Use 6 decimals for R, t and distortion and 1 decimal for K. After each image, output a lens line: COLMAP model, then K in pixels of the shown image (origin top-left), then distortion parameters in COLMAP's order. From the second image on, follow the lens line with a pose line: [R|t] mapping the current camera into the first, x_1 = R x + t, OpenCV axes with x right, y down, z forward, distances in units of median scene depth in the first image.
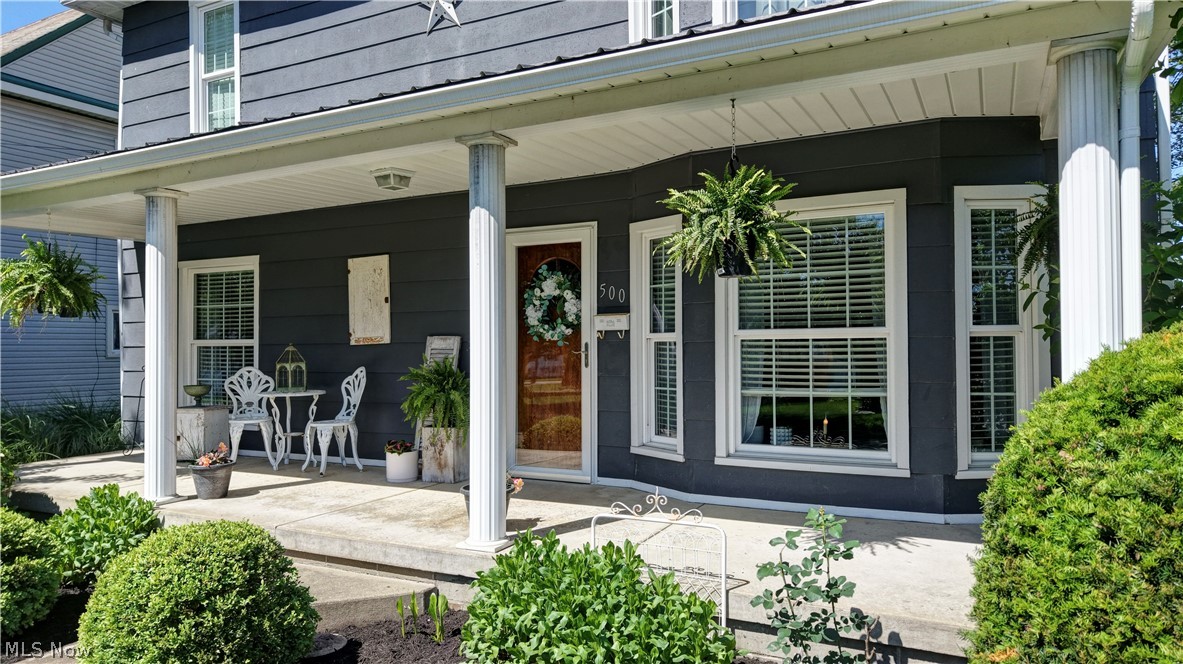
lens RADIAL K [[791.3, 0, 584.1], [0, 791.3, 337.6], [0, 0, 1]] dist [0.023362, -0.023976]
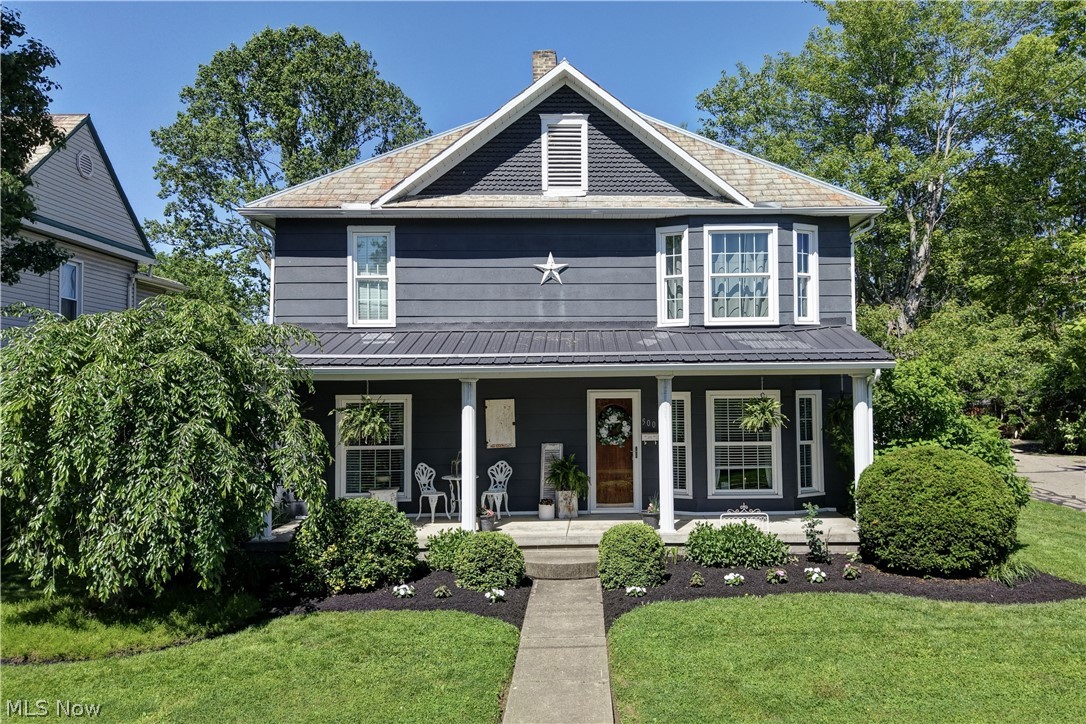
lens RADIAL K [[859.0, 0, 606.2], [0, 859.0, 367.0], [0, 0, 1]] dist [0.061361, -0.060648]
pose [[0.868457, 0.019201, 0.495393, -1.171066], [-0.004002, 0.999489, -0.031723, -0.129162], [-0.495749, 0.025567, 0.868089, -0.935416]]
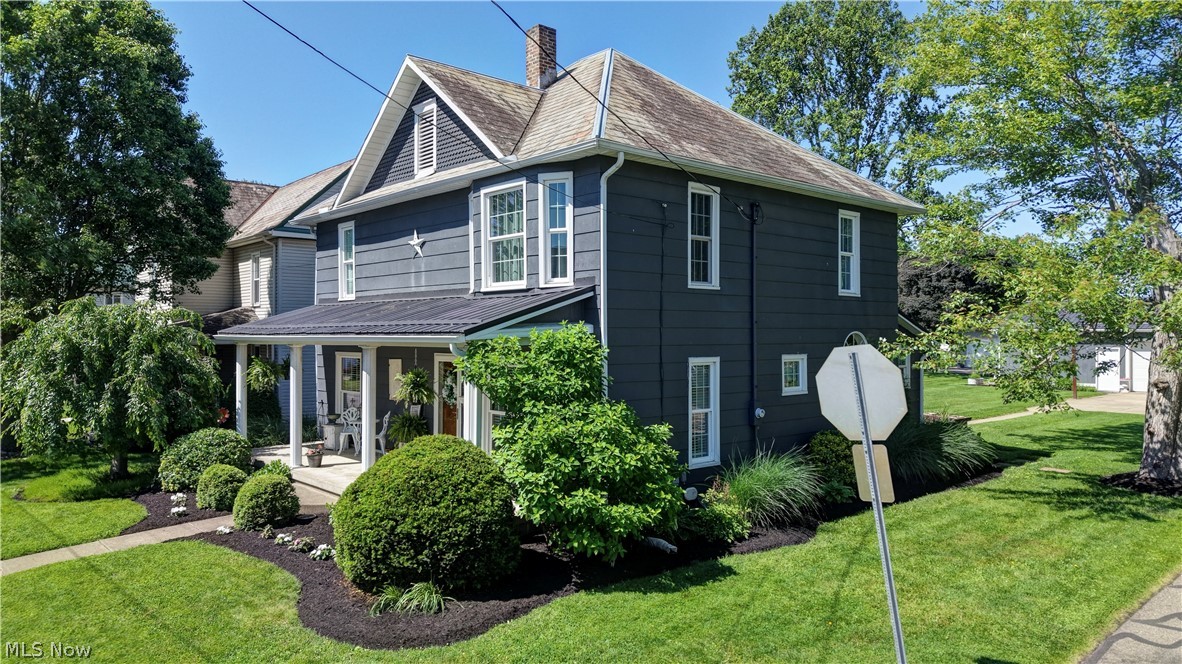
lens RADIAL K [[790.7, 0, 588.8], [0, 790.7, 333.3], [0, 0, 1]] dist [0.023362, -0.023976]
pose [[0.940355, 0.009555, -0.340061, 1.069796], [-0.004346, 0.999861, 0.016077, -0.235027], [0.340168, -0.013640, 0.940266, -0.936348]]
